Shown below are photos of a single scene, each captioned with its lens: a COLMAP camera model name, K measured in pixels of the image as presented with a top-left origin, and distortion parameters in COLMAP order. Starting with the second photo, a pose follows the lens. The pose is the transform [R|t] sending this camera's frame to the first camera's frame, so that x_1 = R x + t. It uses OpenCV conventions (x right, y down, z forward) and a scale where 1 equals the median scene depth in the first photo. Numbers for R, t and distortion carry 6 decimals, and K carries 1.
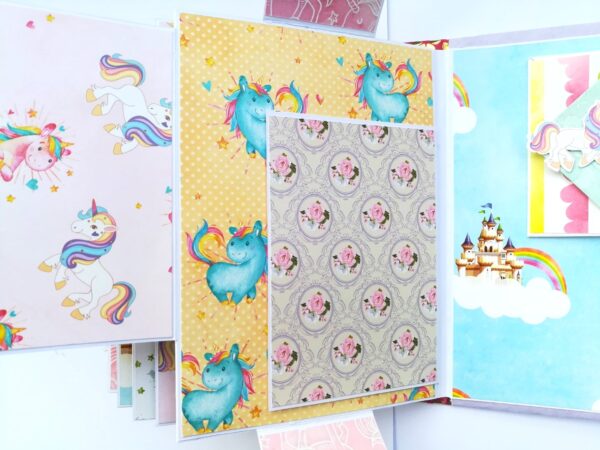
lens RADIAL K [[486.8, 0, 300.8], [0, 486.8, 234.4], [0, 0, 1]] dist [-0.094927, 0.153446]
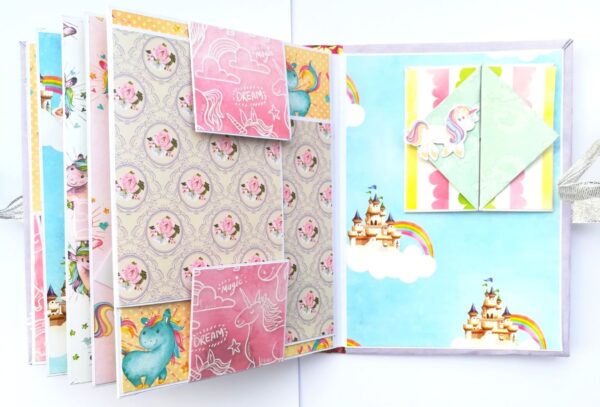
lens RADIAL K [[470.6, 0, 300.9], [0, 470.6, 219.2], [0, 0, 1]] dist [0.043584, -0.102812]
pose [[0.972762, -0.009714, 0.231602, -0.069069], [0.005090, 0.999776, 0.020555, -0.004219], [-0.231750, -0.018817, 0.972593, -0.121392]]
